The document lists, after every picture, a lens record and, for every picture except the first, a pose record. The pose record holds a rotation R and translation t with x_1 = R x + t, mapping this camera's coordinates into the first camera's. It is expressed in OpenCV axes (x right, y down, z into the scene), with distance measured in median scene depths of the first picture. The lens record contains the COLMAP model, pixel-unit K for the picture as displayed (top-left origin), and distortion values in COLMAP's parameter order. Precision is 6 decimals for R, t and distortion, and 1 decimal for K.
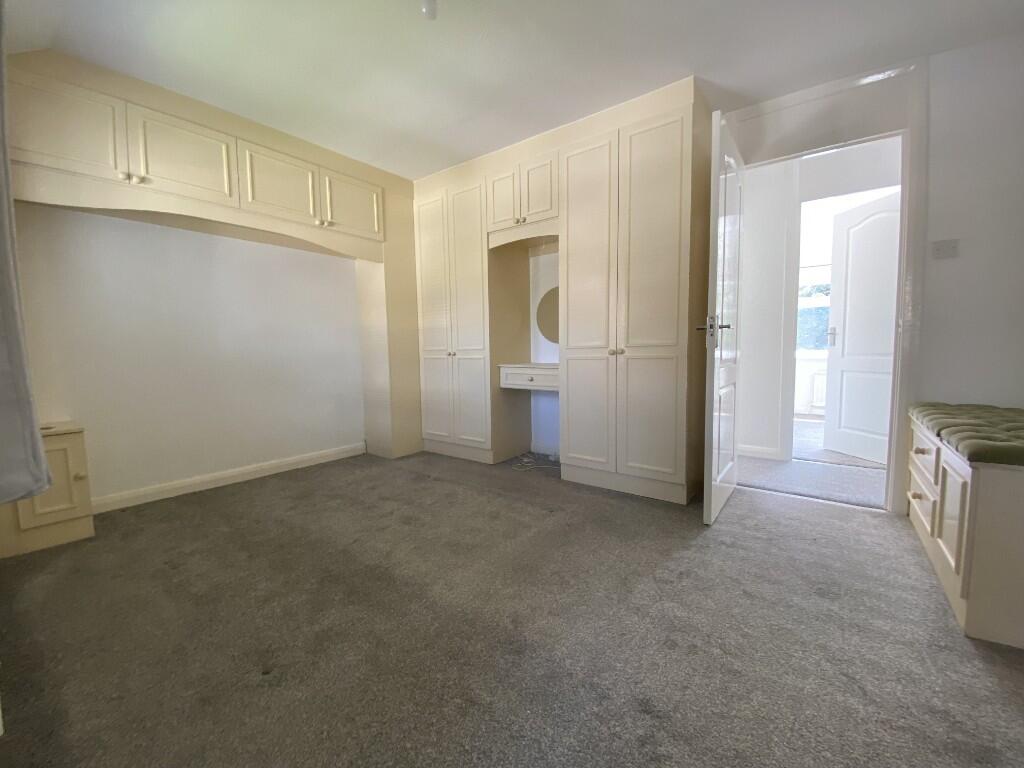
lens RADIAL K [[417.3, 0, 506.4], [0, 417.3, 381.1], [0, 0, 1]] dist [0.017676, -0.017393]
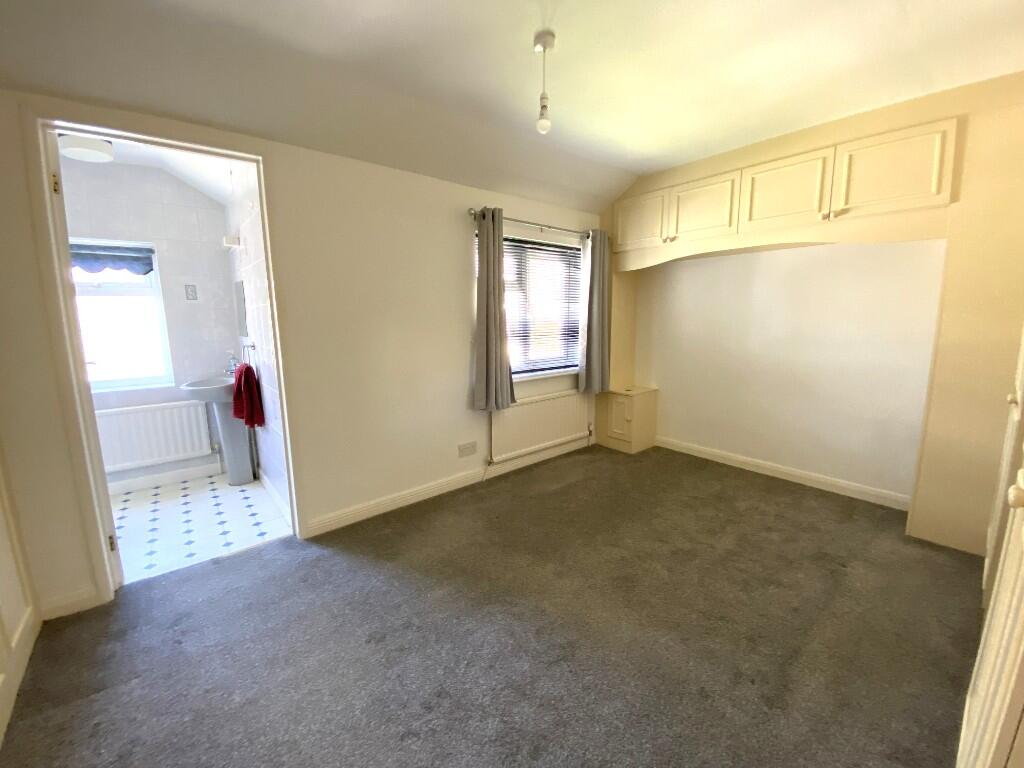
lens RADIAL K [[417.3, 0, 506.4], [0, 417.3, 381.1], [0, 0, 1]] dist [0.017676, -0.017393]
pose [[-0.240290, 0.169078, -0.955863, 0.651950], [-0.059435, 0.980303, 0.188342, -0.197344], [0.968880, 0.102068, -0.225508, 0.687803]]
